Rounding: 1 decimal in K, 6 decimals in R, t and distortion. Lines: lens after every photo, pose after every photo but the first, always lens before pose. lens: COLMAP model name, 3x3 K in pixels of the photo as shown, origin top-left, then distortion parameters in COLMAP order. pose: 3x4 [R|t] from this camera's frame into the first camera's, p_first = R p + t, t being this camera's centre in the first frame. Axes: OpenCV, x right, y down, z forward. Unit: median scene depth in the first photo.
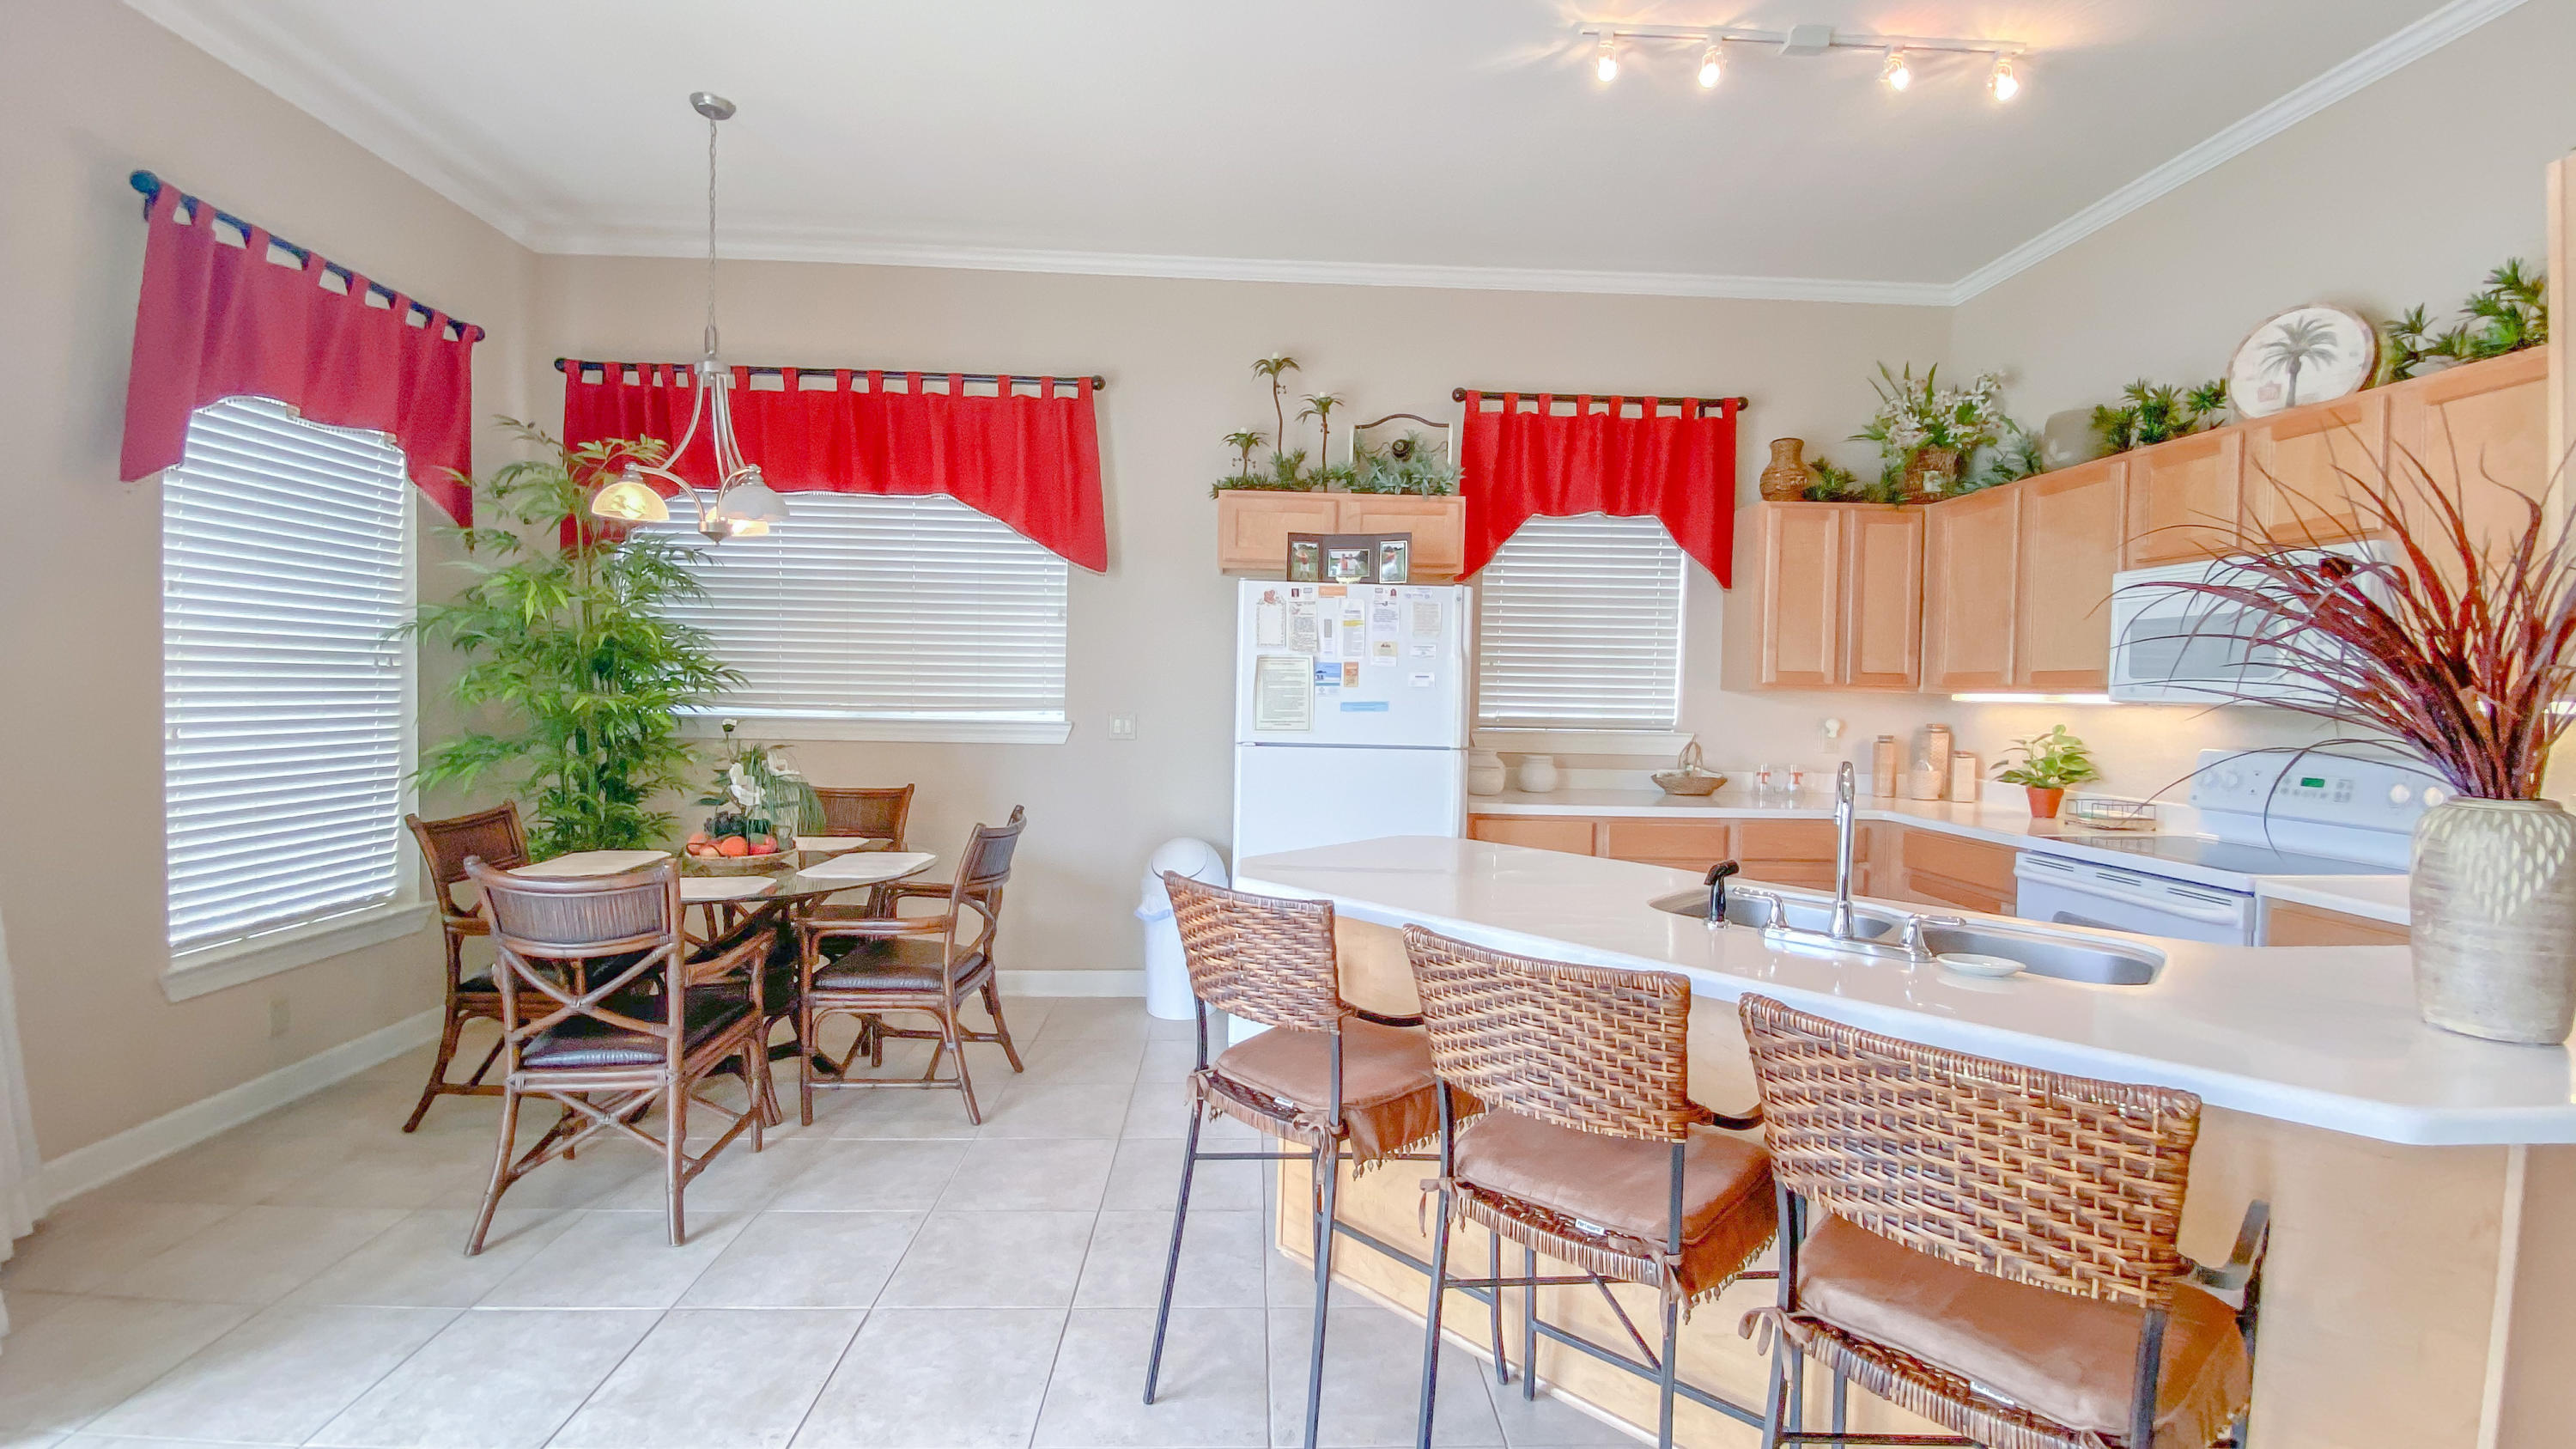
lens RADIAL K [[1040.7, 0, 1283.3], [0, 1040.7, 718.0], [0, 0, 1]] dist [0.020347, -0.021026]
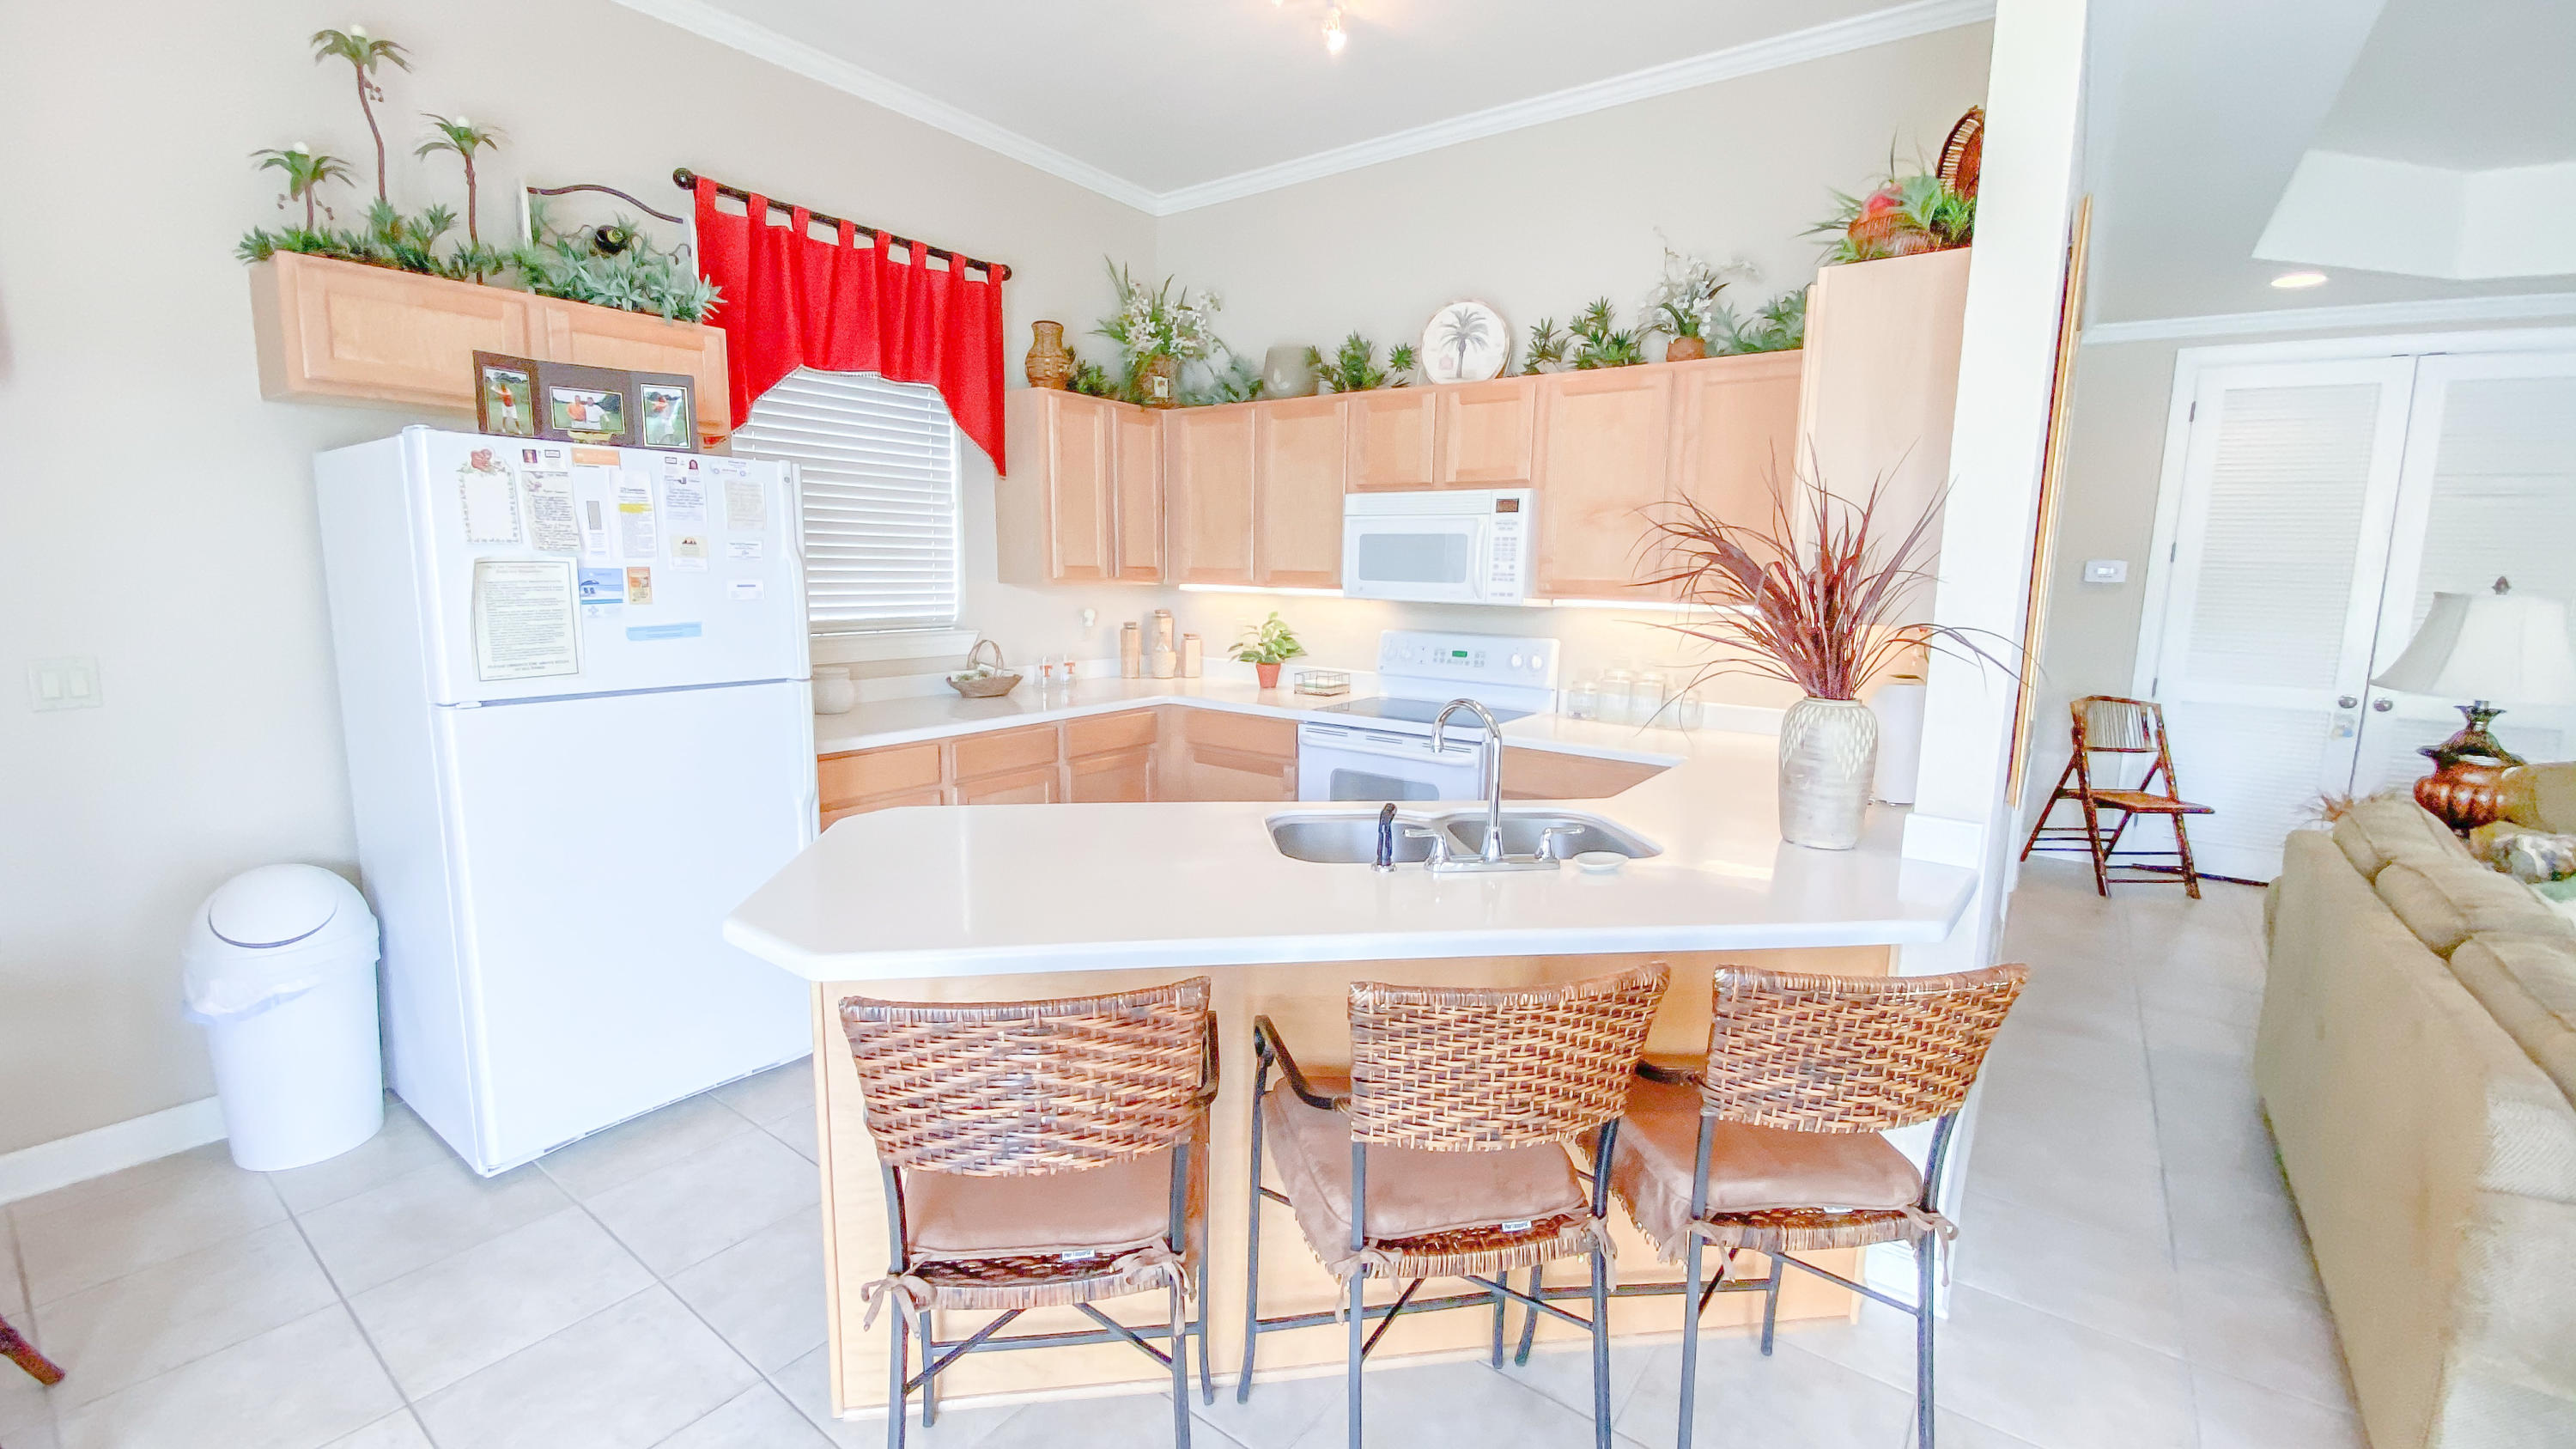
lens RADIAL K [[1040.7, 0, 1283.3], [0, 1040.7, 718.0], [0, 0, 1]] dist [0.020347, -0.021026]
pose [[0.623531, -0.123086, 0.772048, -0.209088], [0.013628, 0.989090, 0.146682, -0.049633], [-0.781680, -0.080940, 0.618406, 0.236620]]
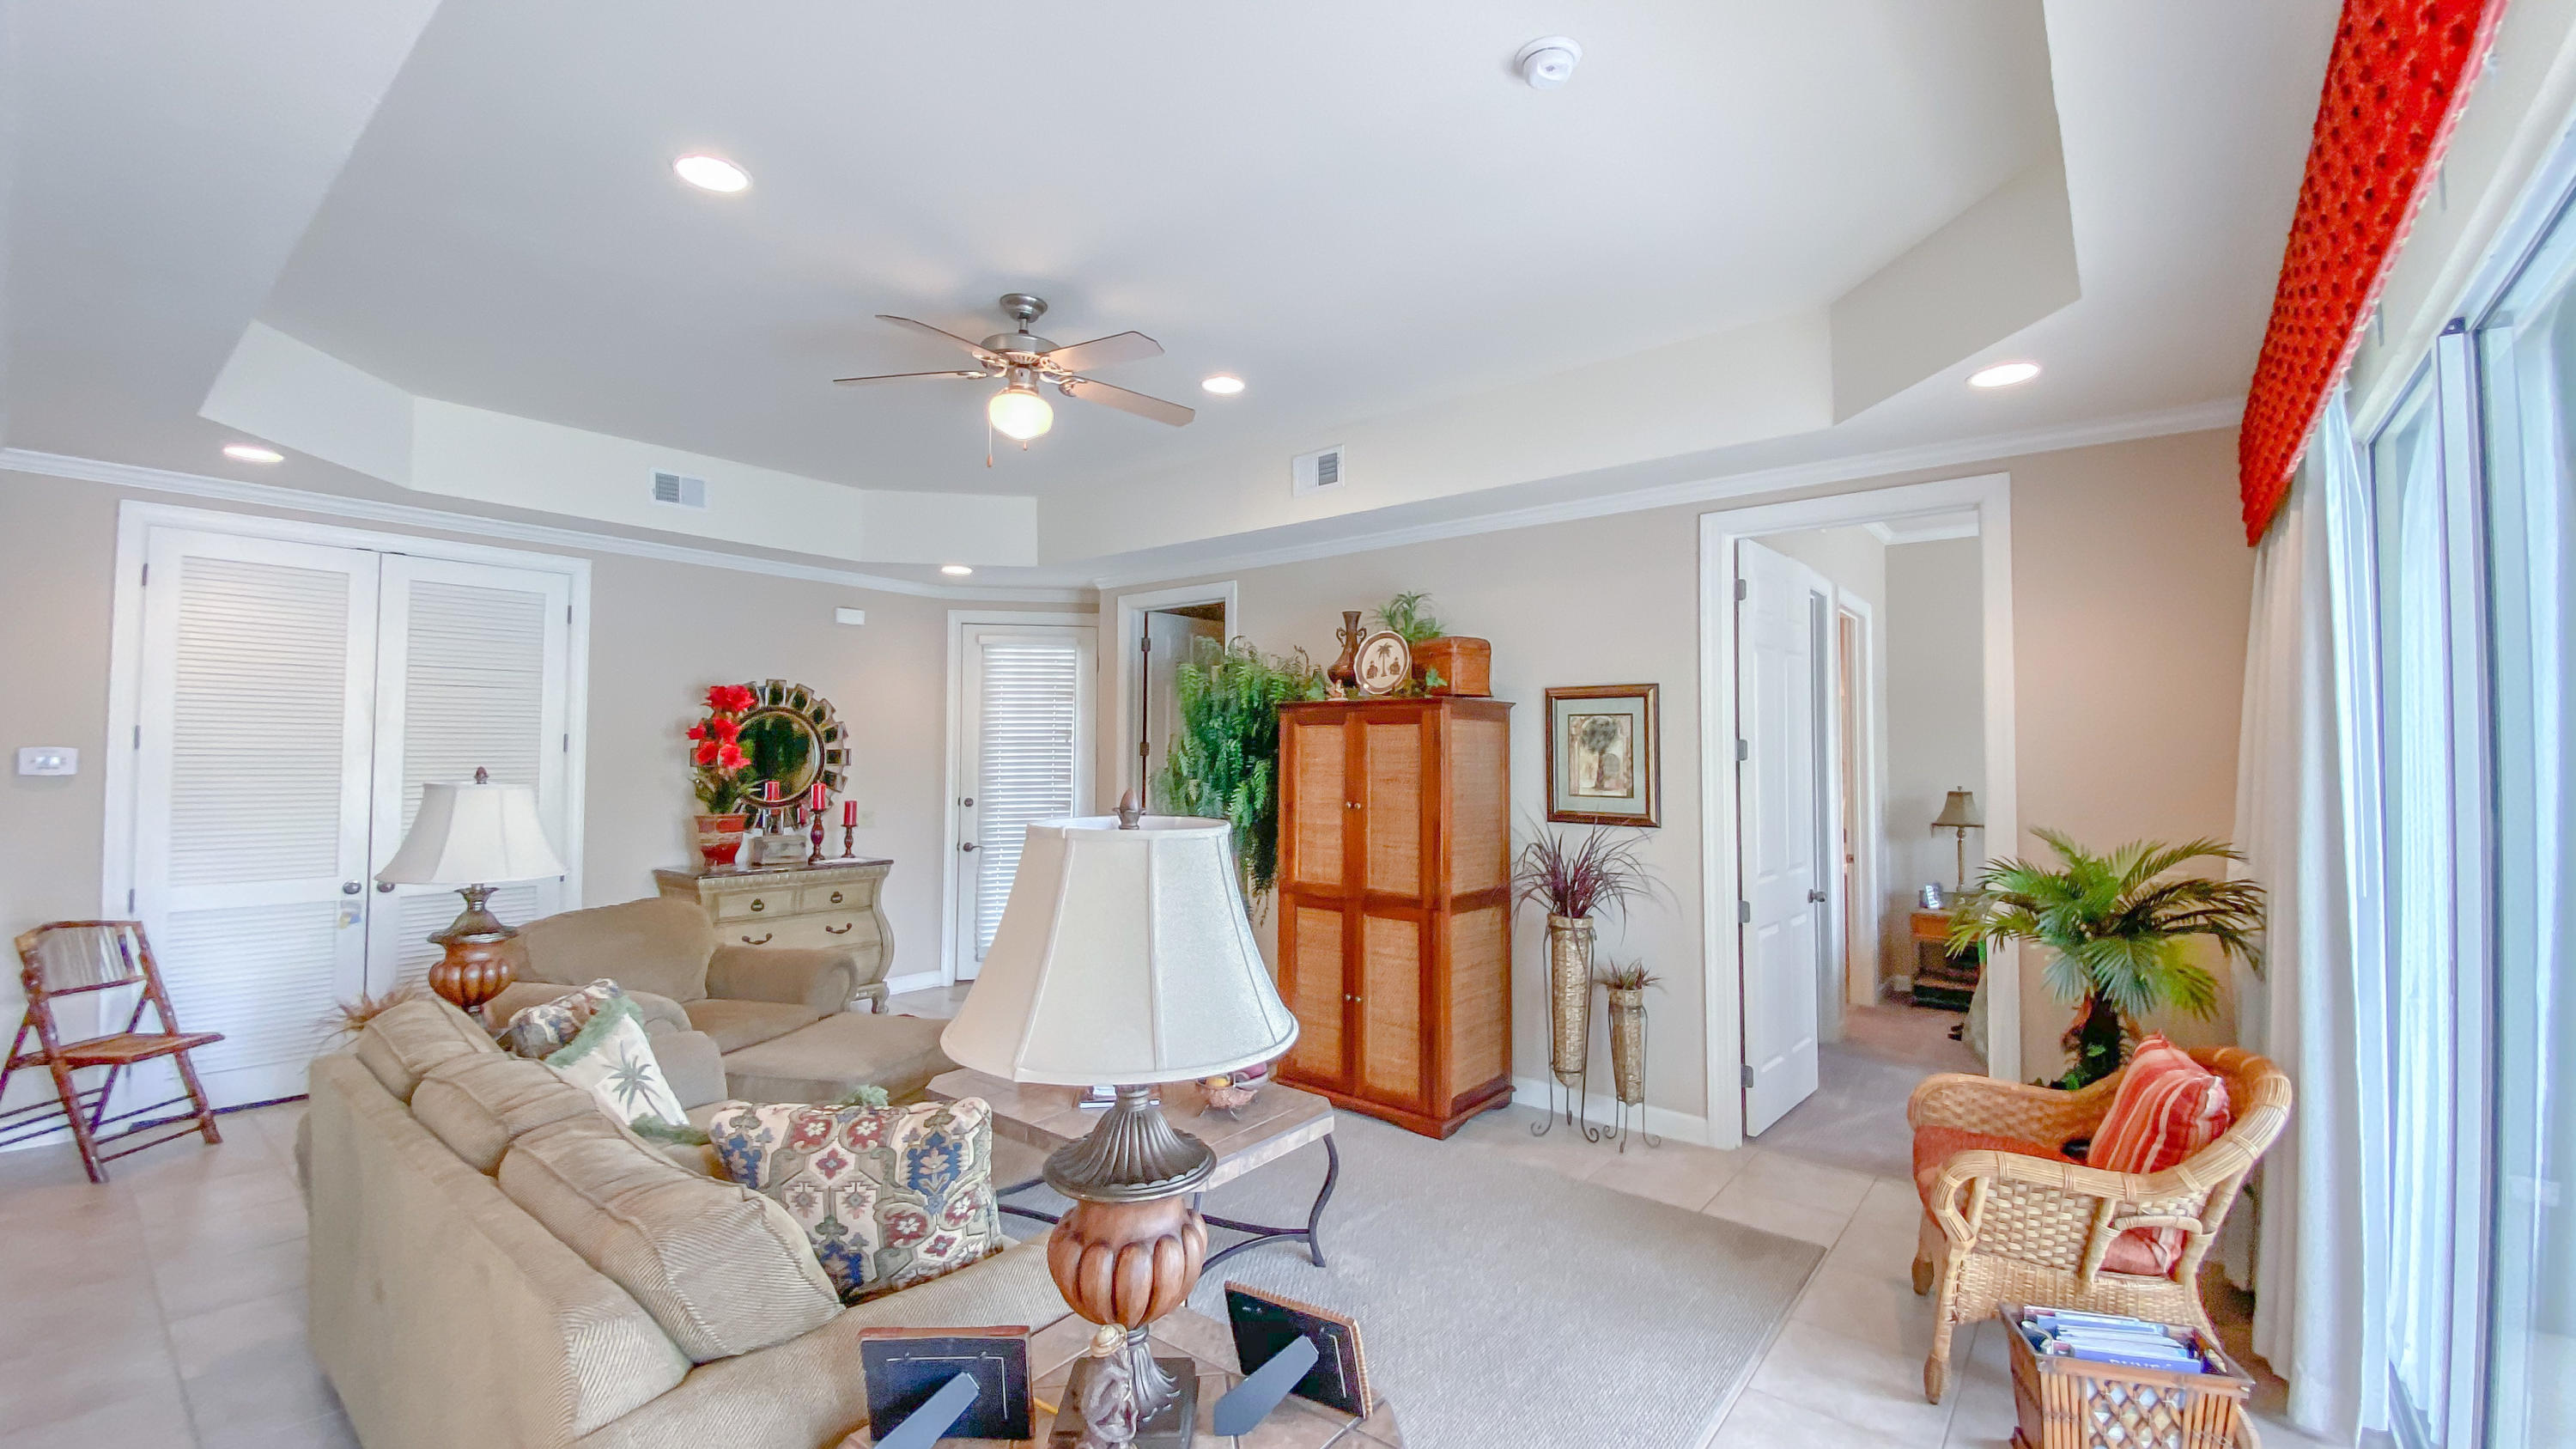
lens RADIAL K [[1036.5, 0, 1283.1], [0, 1036.5, 722.4], [0, 0, 1]] dist [0.021861, -0.020858]
pose [[-0.758048, -0.003289, 0.652190, -0.098839], [-0.005982, 0.999980, -0.001911, -0.068392], [-0.652171, -0.005350, -0.758053, 0.227072]]
